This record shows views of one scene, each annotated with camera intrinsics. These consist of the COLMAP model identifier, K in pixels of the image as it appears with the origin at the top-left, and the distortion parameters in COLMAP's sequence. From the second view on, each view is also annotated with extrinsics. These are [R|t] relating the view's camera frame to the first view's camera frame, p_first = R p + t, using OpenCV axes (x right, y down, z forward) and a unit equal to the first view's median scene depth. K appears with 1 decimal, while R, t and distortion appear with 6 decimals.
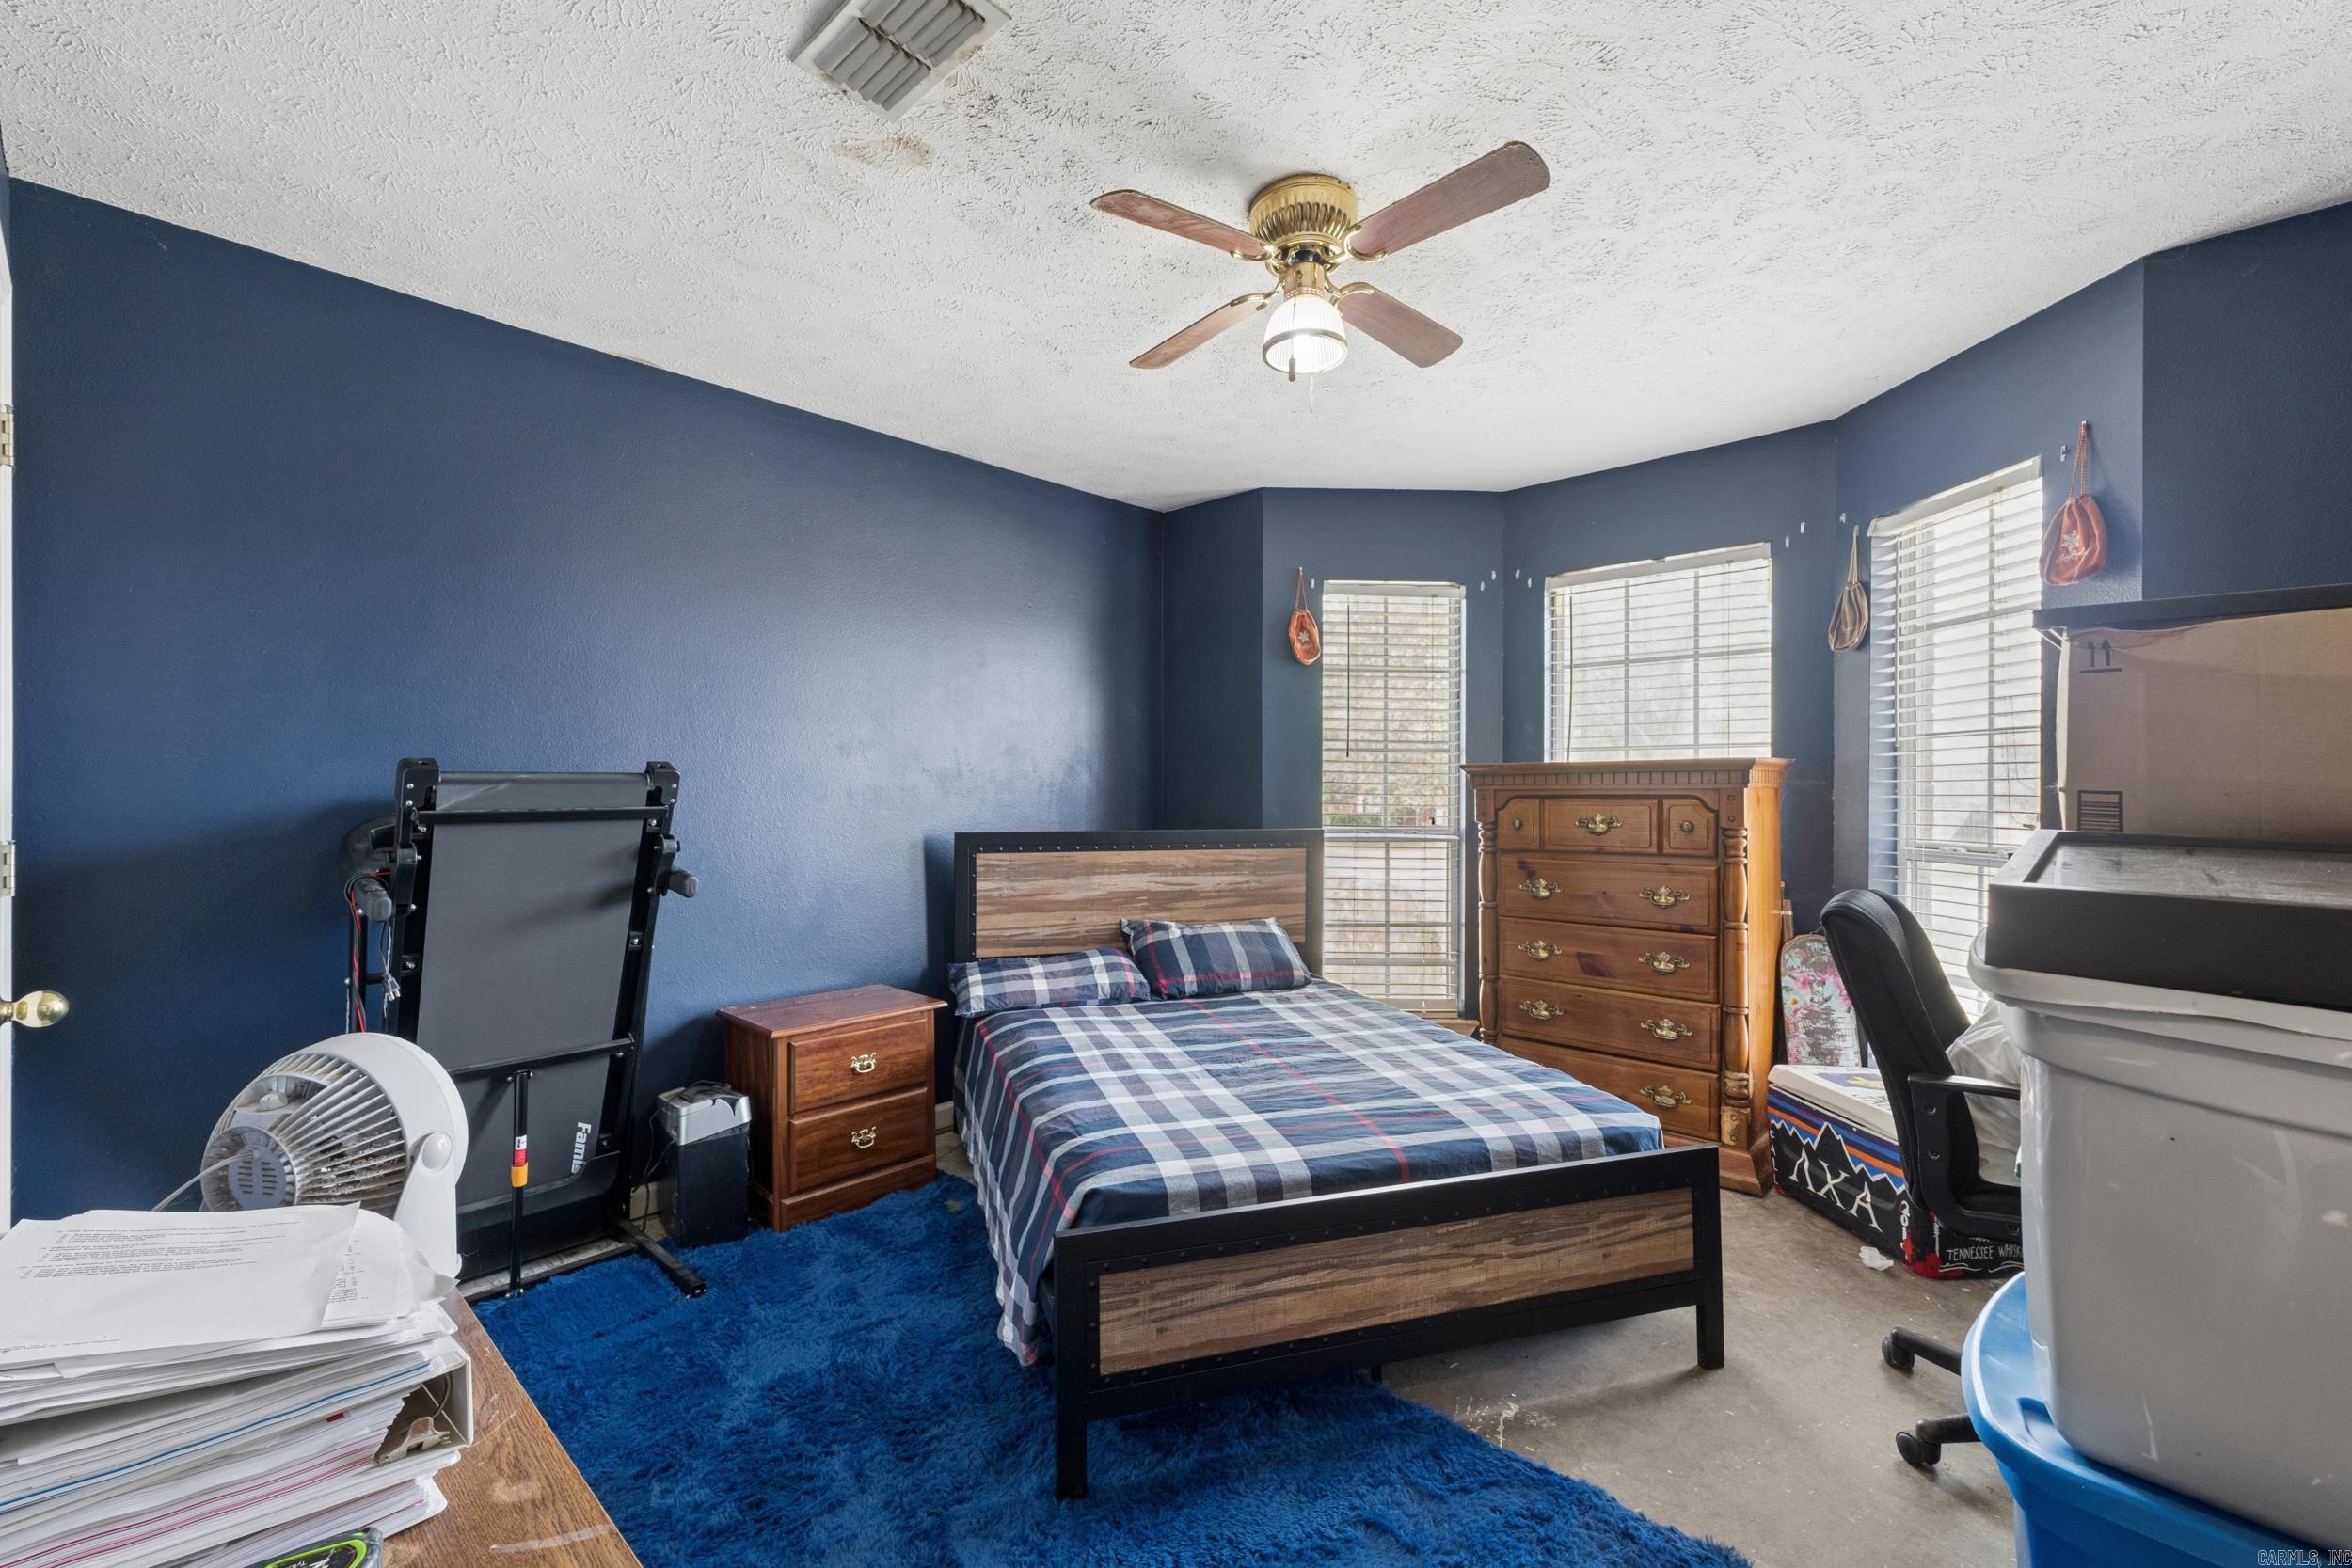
lens RADIAL K [[991.8, 0, 1174.4], [0, 991.8, 785.4], [0, 0, 1]] dist [0.001096, -0.000257]
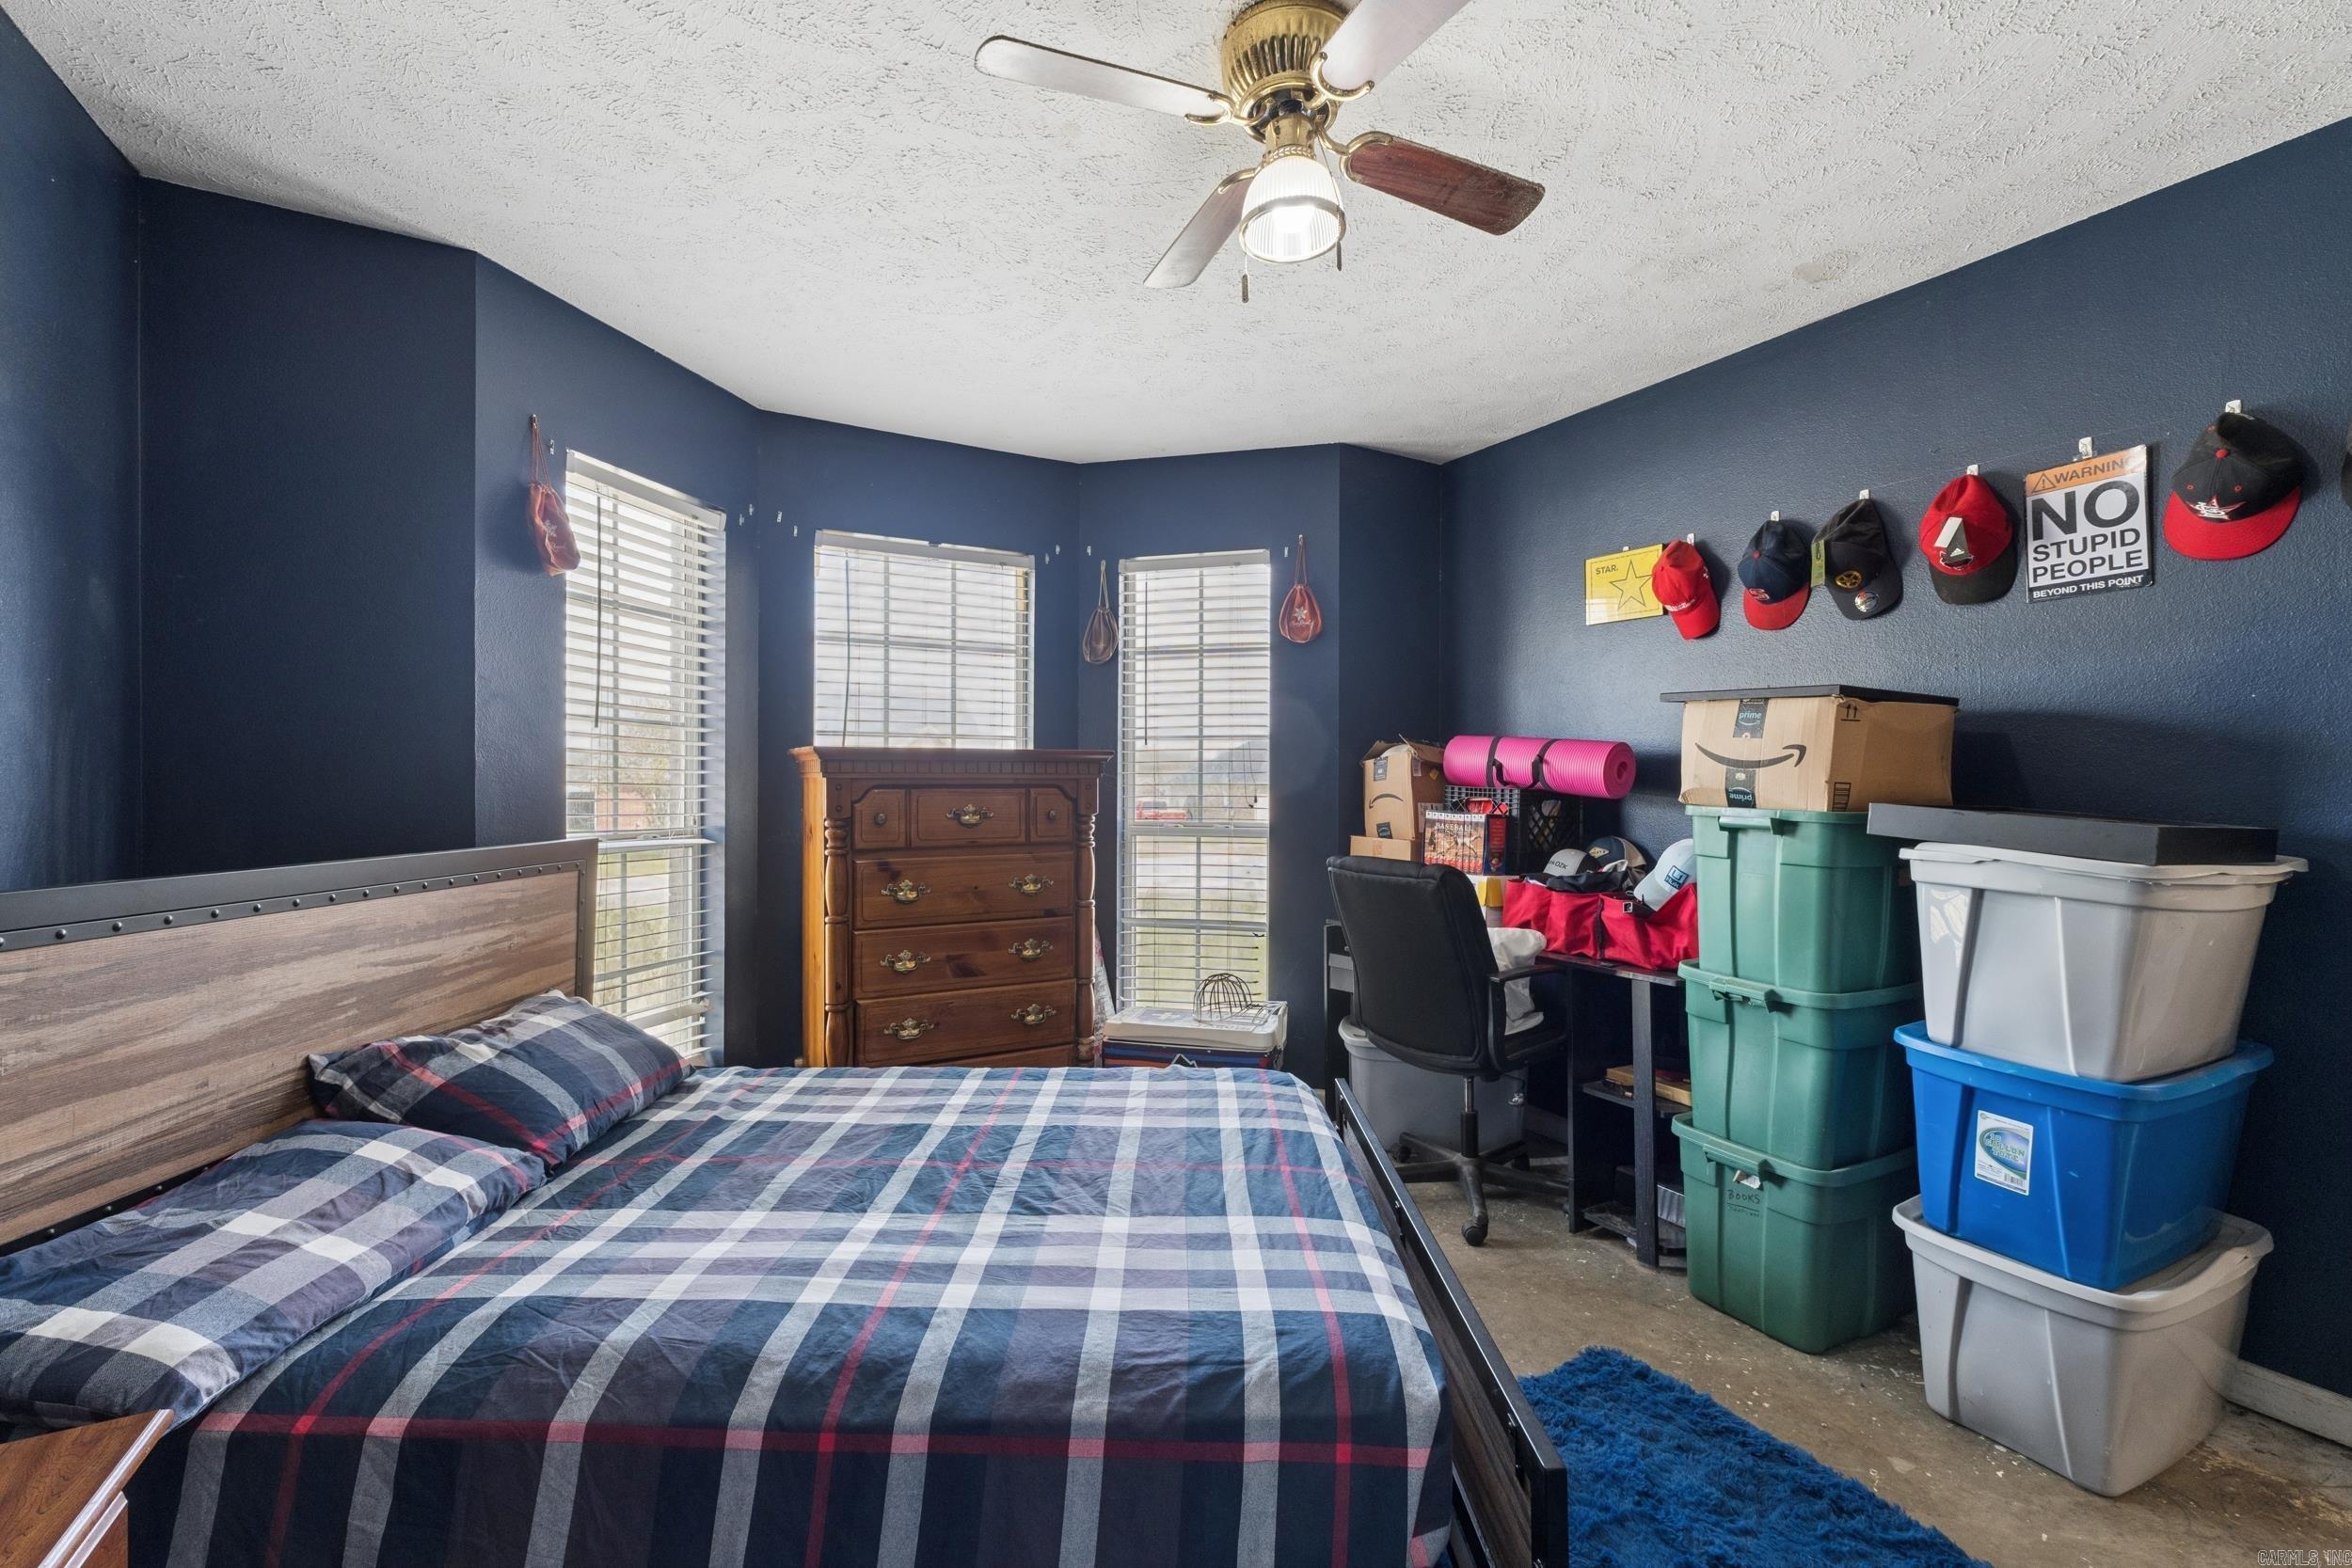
lens RADIAL K [[991.8, 0, 1173.5], [0, 991.8, 784.5], [0, 0, 1]] dist [0.001096, -0.000257]
pose [[0.300970, -0.002580, 0.953630, -0.399314], [-0.008764, 0.999947, 0.005471, 0.002309], [-0.953593, -0.010004, 0.300931, 0.511994]]
